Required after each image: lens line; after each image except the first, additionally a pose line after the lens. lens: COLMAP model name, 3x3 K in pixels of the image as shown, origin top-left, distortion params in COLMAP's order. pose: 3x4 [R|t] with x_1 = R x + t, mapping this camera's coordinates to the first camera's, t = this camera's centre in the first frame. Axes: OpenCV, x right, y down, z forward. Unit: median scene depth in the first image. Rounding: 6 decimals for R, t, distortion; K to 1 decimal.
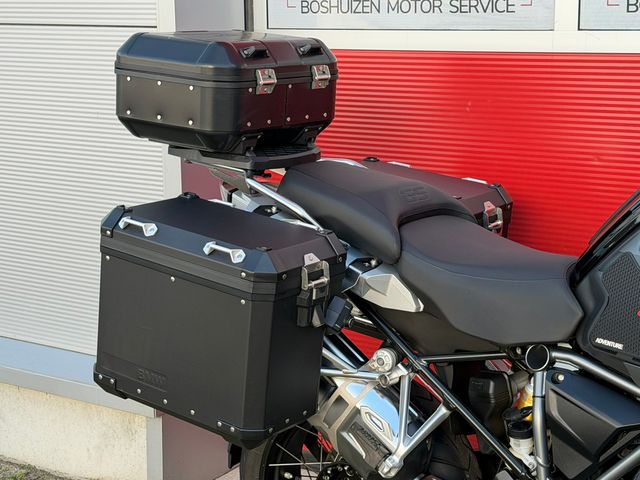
lens RADIAL K [[1240.4, 0, 320.0], [0, 1240.4, 240.0], [0, 0, 1]] dist [0.146780, 0.115419]
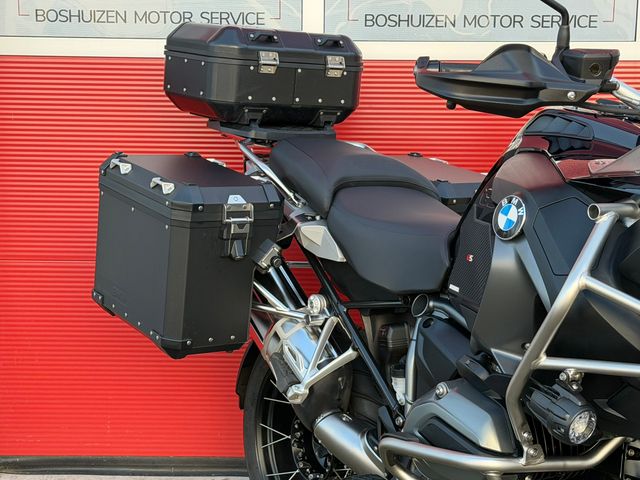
lens RADIAL K [[1227.5, 0, 321.6], [0, 1227.5, 244.5], [0, 0, 1]] dist [0.158320, -0.041313]
pose [[0.935345, 0.085199, -0.343323, 0.439755], [-0.110212, 0.992442, -0.053975, 0.104008], [0.336129, 0.088323, 0.937665, -0.045176]]
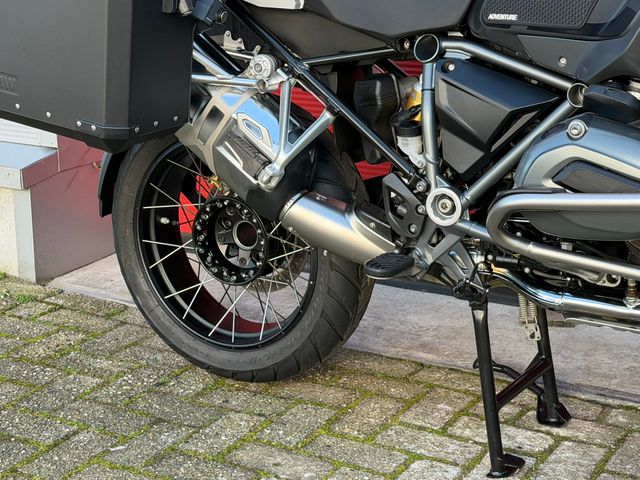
lens RADIAL K [[1240.4, 0, 320.0], [0, 1240.4, 240.0], [0, 0, 1]] dist [0.146780, 0.115419]
pose [[0.996420, -0.023692, 0.081149, 0.016856], [0.016932, 0.996406, 0.082996, 0.150830], [-0.082823, -0.081325, 0.993240, 0.076485]]
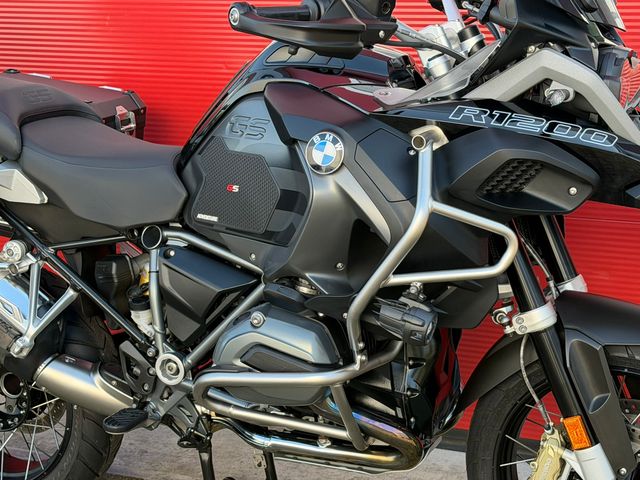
lens RADIAL K [[1240.4, 0, 320.0], [0, 1240.4, 240.0], [0, 0, 1]] dist [0.146780, 0.115419]
pose [[0.976267, -0.053129, 0.209953, 0.084258], [0.044315, 0.997936, 0.046464, 0.049671], [-0.211989, -0.036058, 0.976607, -0.107593]]
